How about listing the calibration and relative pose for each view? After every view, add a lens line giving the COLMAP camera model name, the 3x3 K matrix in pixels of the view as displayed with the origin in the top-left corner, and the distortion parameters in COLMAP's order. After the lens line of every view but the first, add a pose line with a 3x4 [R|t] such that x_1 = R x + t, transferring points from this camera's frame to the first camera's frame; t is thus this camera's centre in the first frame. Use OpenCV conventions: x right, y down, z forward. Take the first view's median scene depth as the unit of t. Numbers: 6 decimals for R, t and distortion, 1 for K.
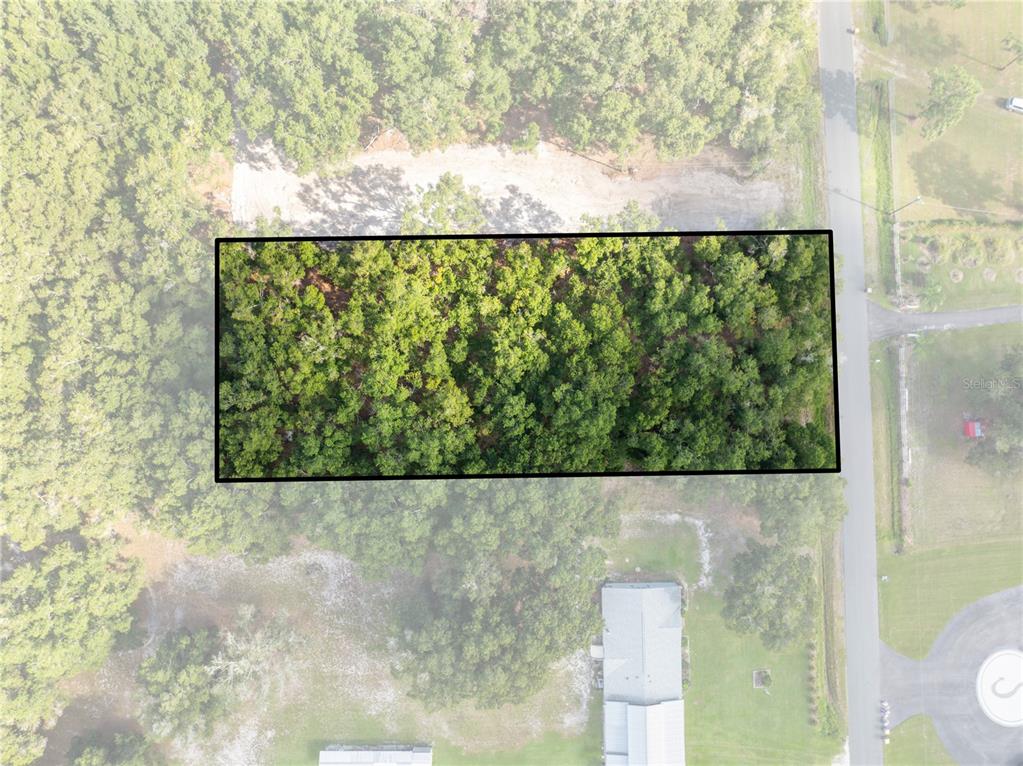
lens RADIAL K [[710.2, 0, 511.5], [0, 710.2, 383.0], [0, 0, 1]] dist [-0.035090, -0.000575]
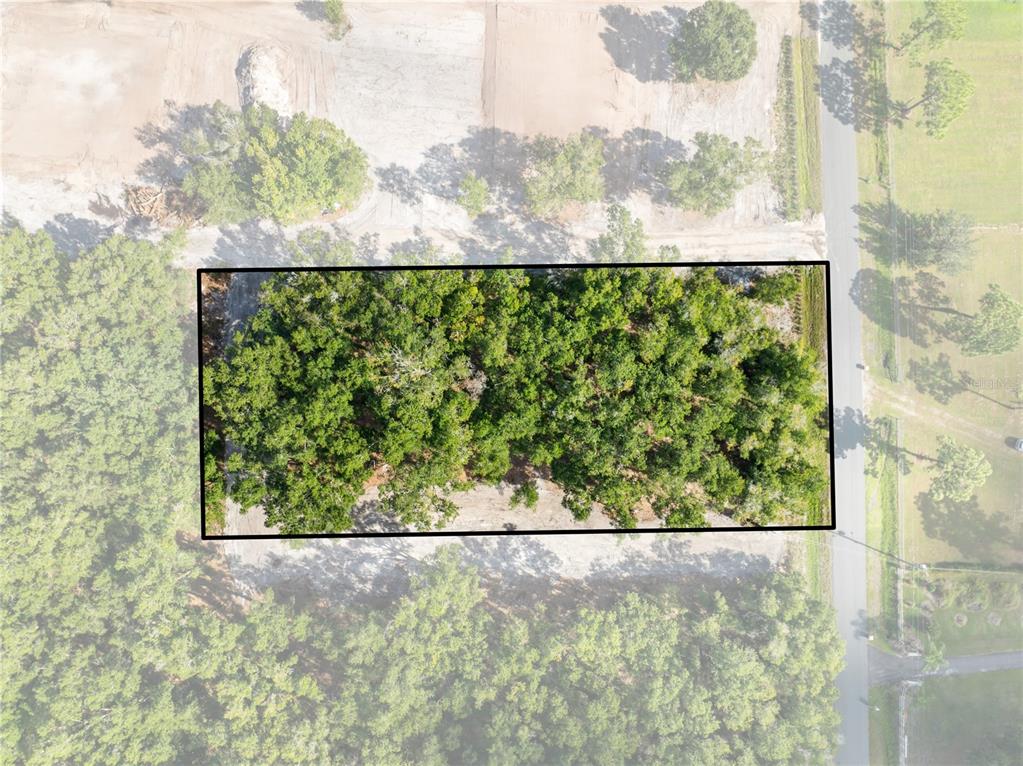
lens RADIAL K [[719.8, 0, 511.5], [0, 719.8, 383.0], [0, 0, 1]] dist [-0.037271, 0.005938]
pose [[0.999892, 0.014706, -0.000395, 0.000632], [-0.014707, 0.999888, -0.002849, -0.494985], [0.000354, 0.002855, 0.999996, 0.004952]]
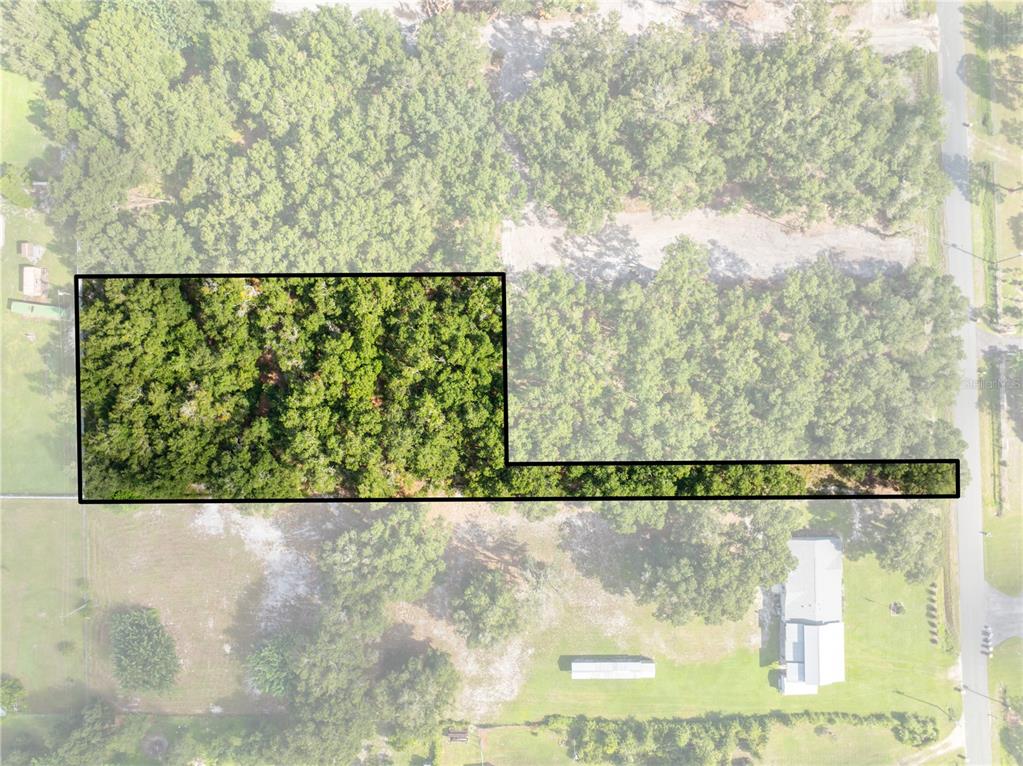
lens RADIAL K [[711.9, 0, 506.0], [0, 711.9, 387.3], [0, 0, 1]] dist [-0.050890, 0.026524]
pose [[0.999984, 0.005171, -0.002086, -0.403262], [-0.005157, 0.999963, 0.006947, -0.009269], [0.002122, -0.006936, 0.999974, -0.349076]]
